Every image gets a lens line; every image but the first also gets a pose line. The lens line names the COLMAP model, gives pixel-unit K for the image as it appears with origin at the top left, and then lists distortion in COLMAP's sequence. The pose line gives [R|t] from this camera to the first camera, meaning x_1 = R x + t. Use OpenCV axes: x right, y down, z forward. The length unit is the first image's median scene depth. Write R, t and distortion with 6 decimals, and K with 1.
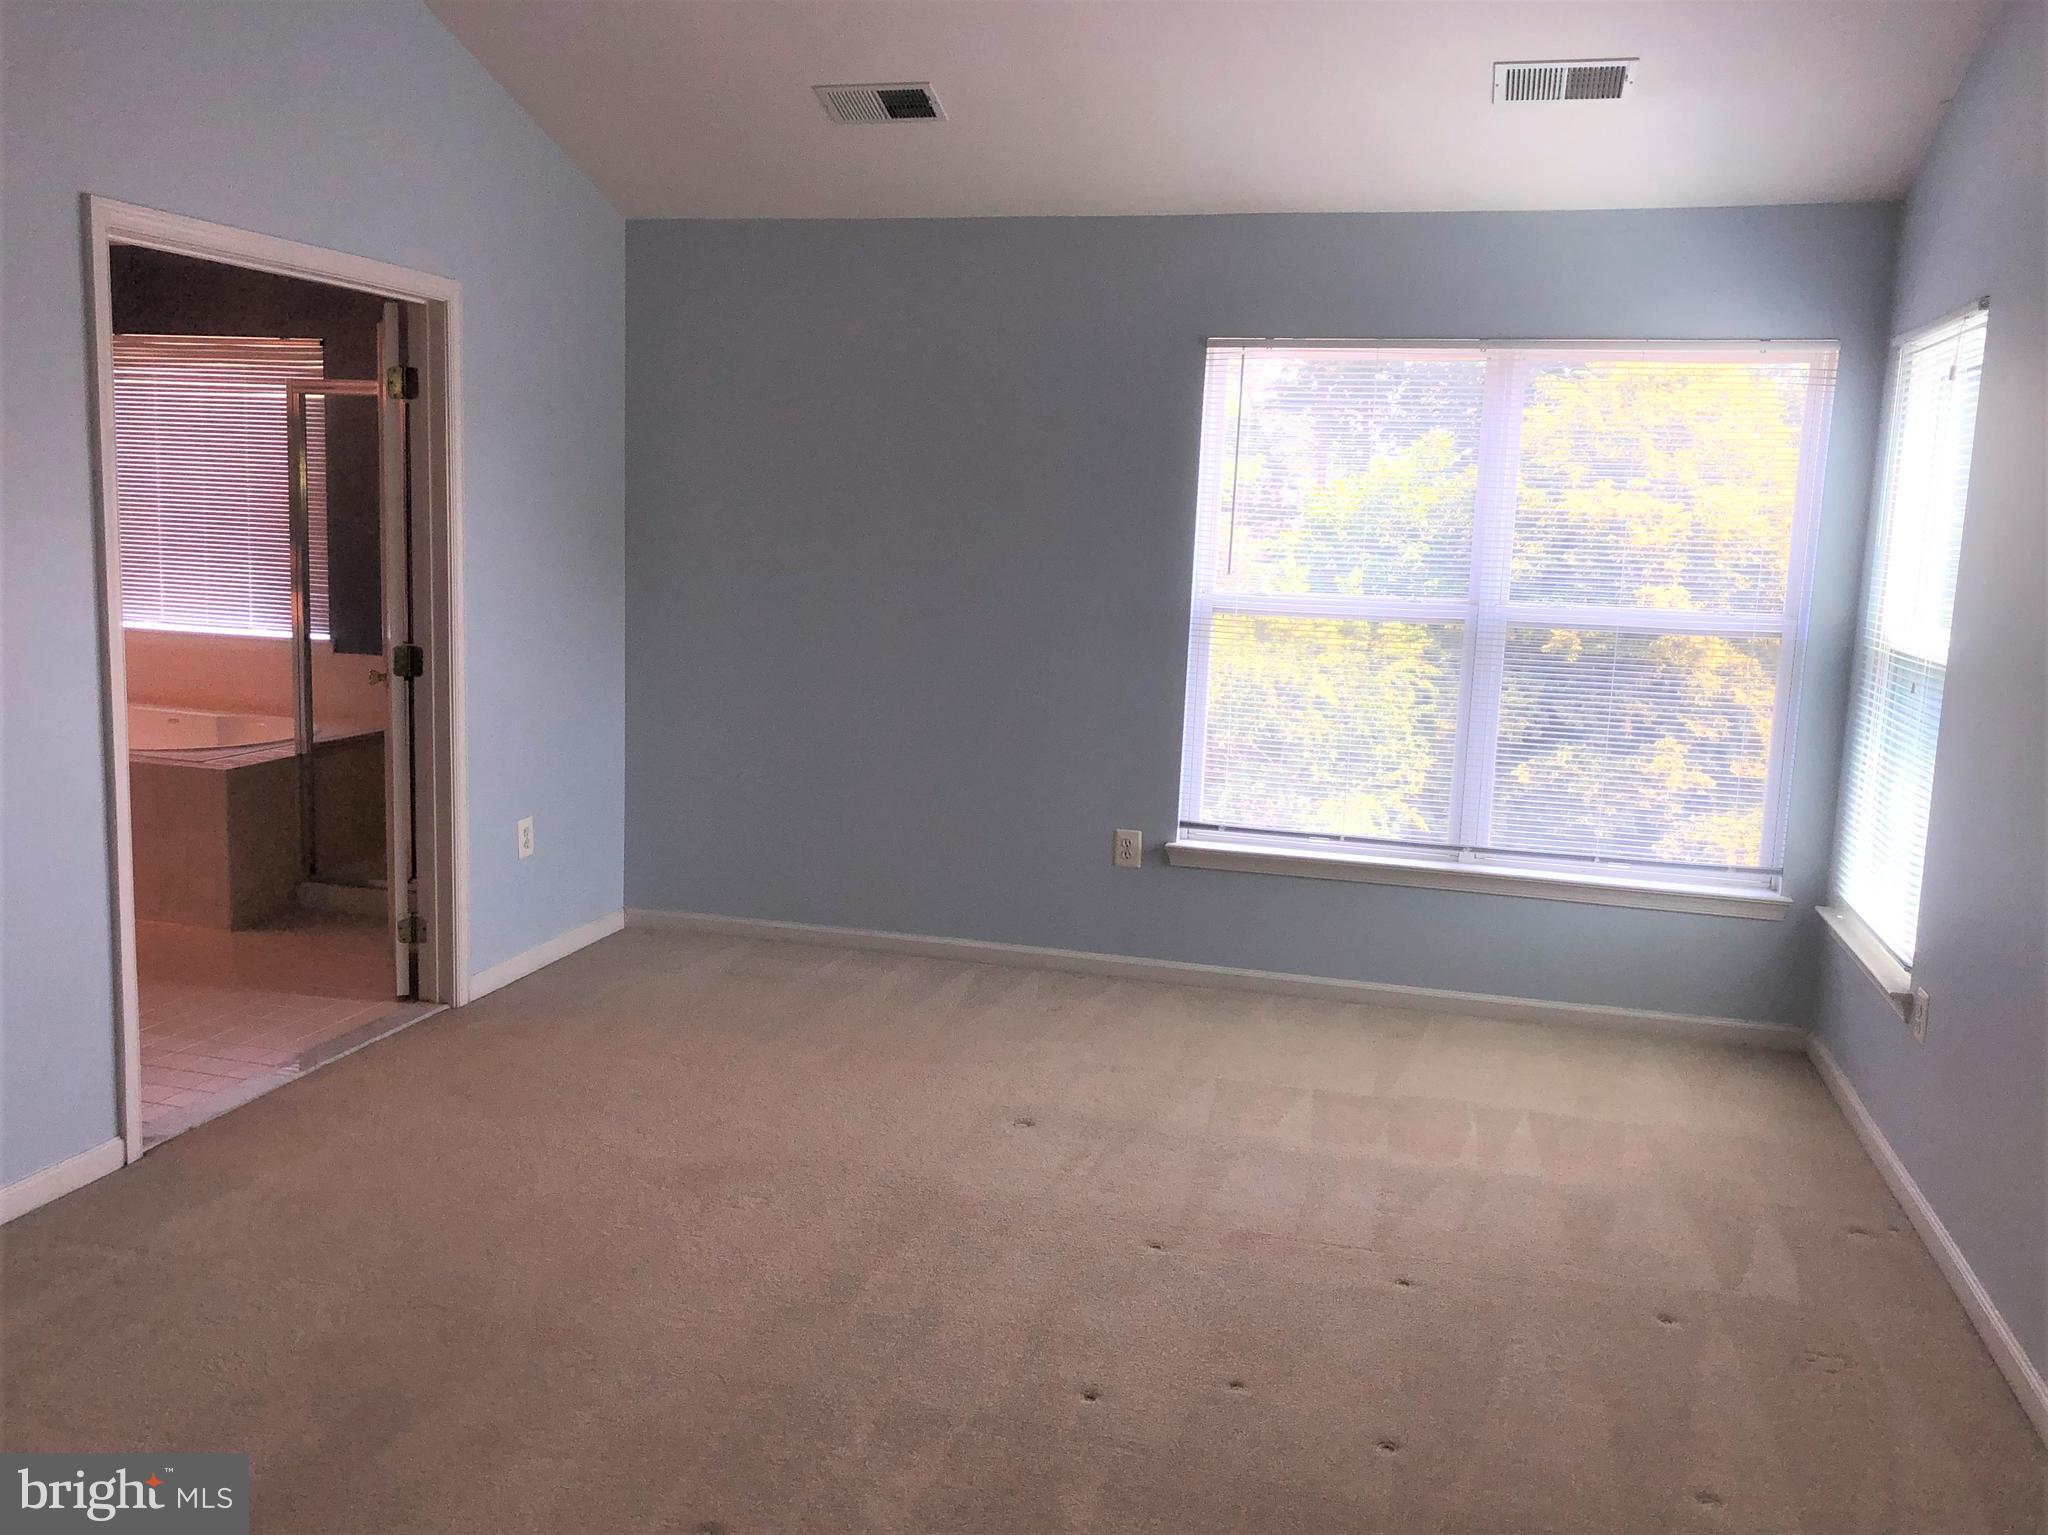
lens RADIAL K [[1697.4, 0, 1014.6], [0, 1697.4, 765.8], [0, 0, 1]] dist [0.028928, -0.004929]
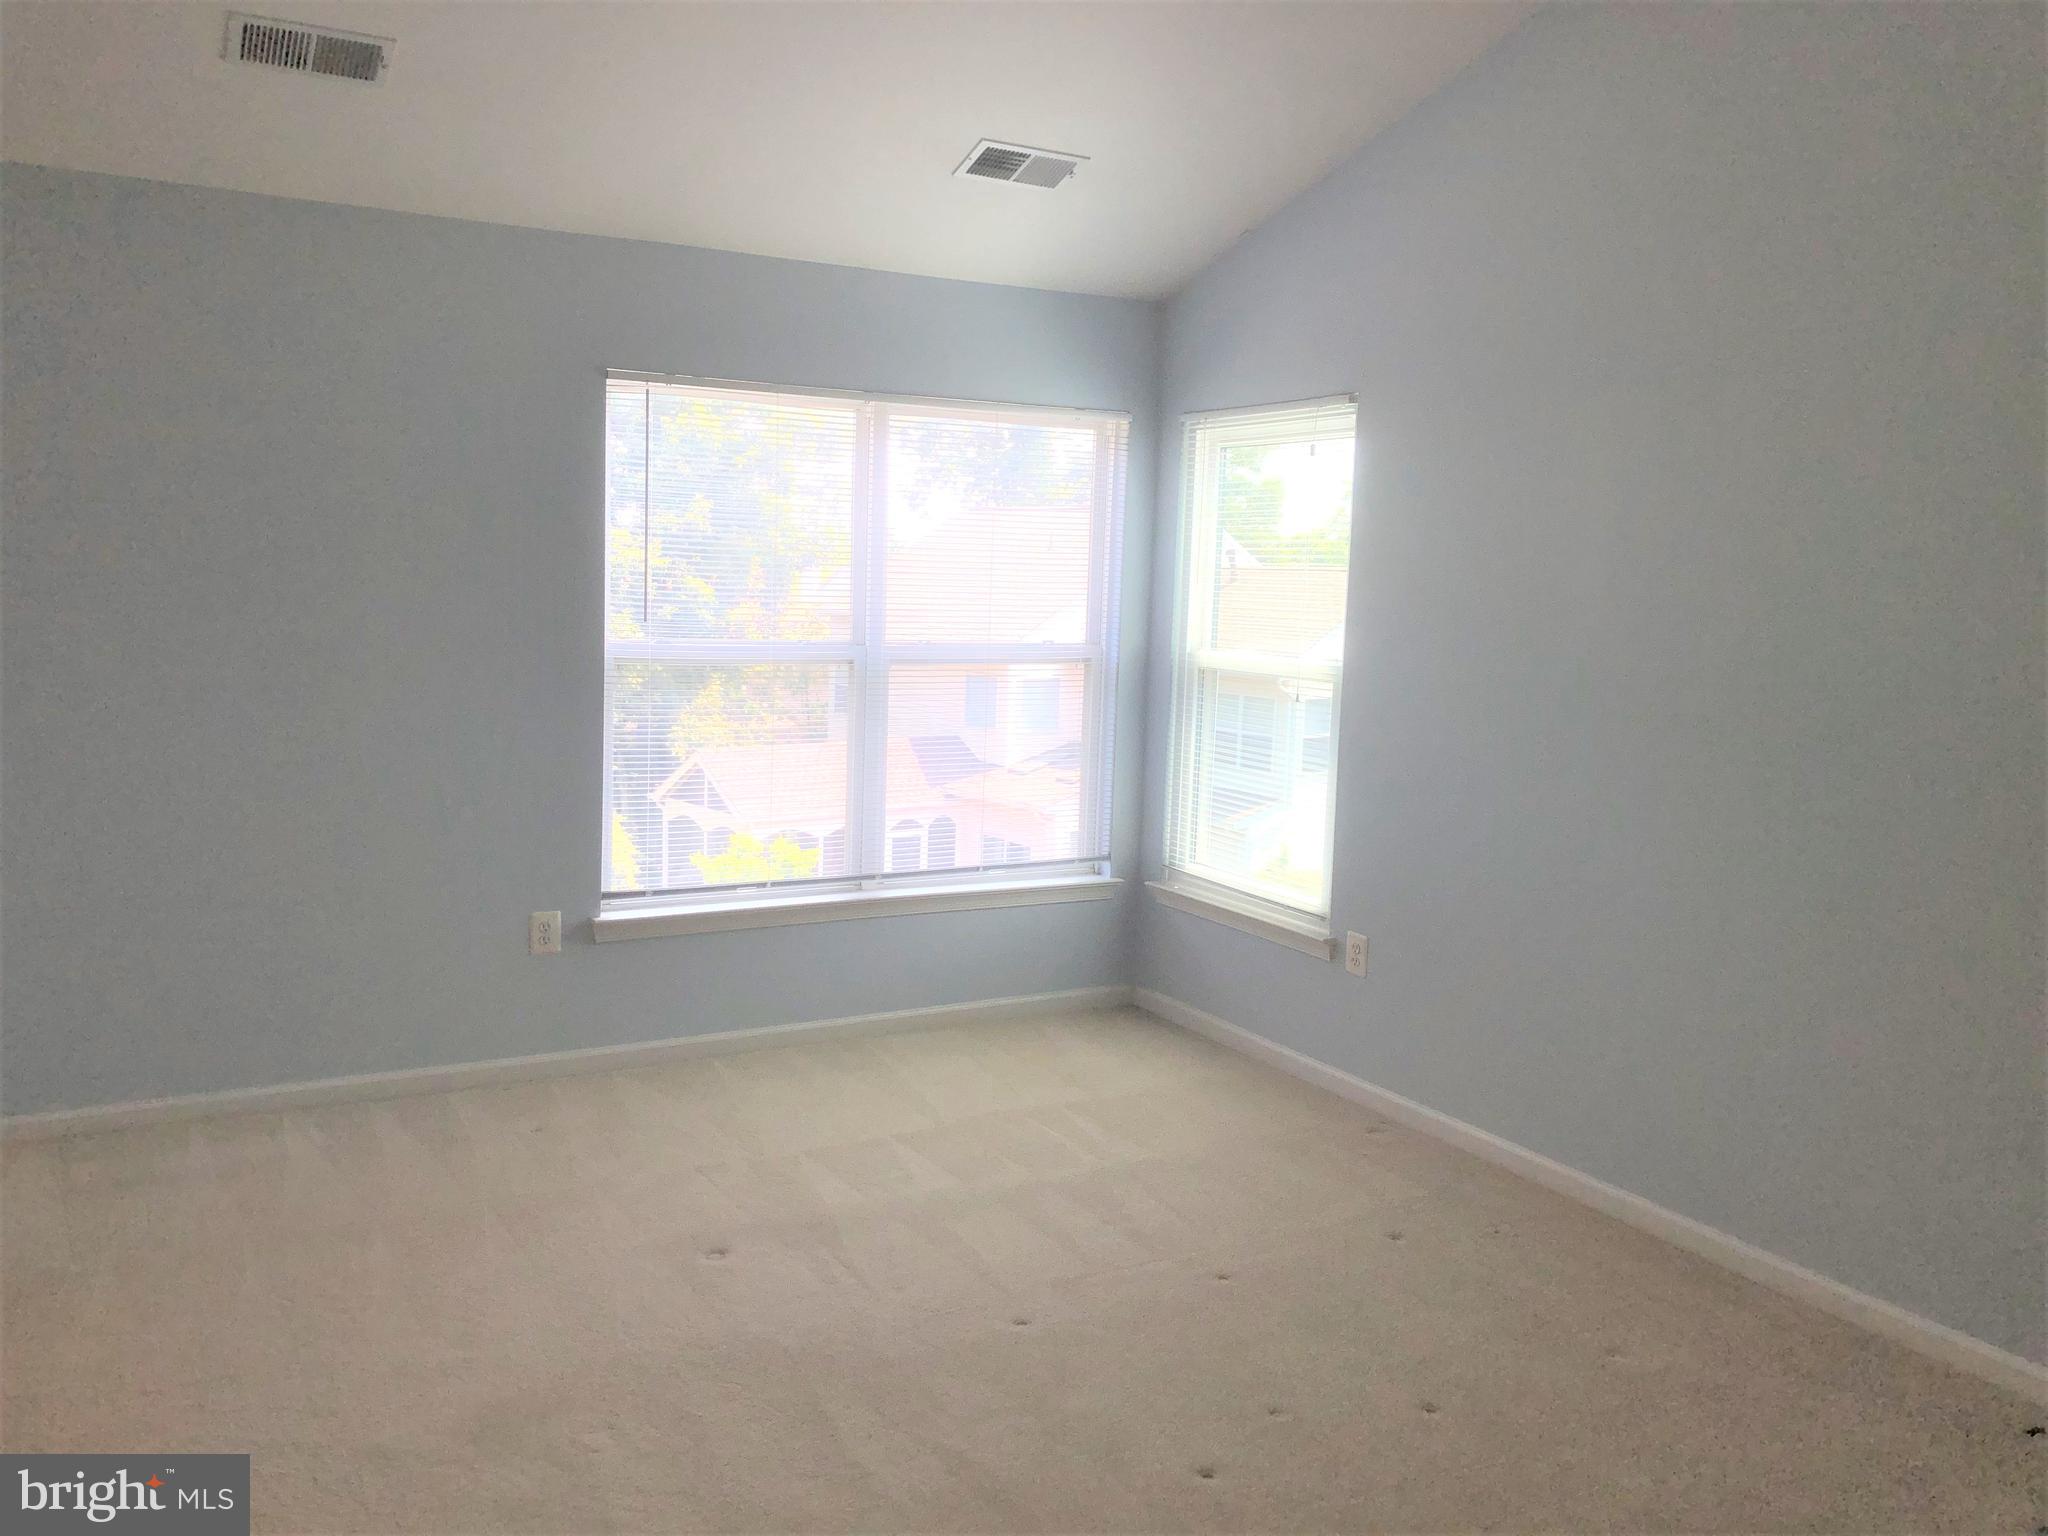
lens RADIAL K [[1700.9, 0, 1024.0], [0, 1700.9, 768.0], [0, 0, 1]] dist [0.210824, -0.303733]
pose [[0.712294, -0.101052, 0.694569, -0.398771], [0.096384, 0.994289, 0.045815, -0.057994], [-0.695232, 0.034312, 0.717966, 0.178245]]
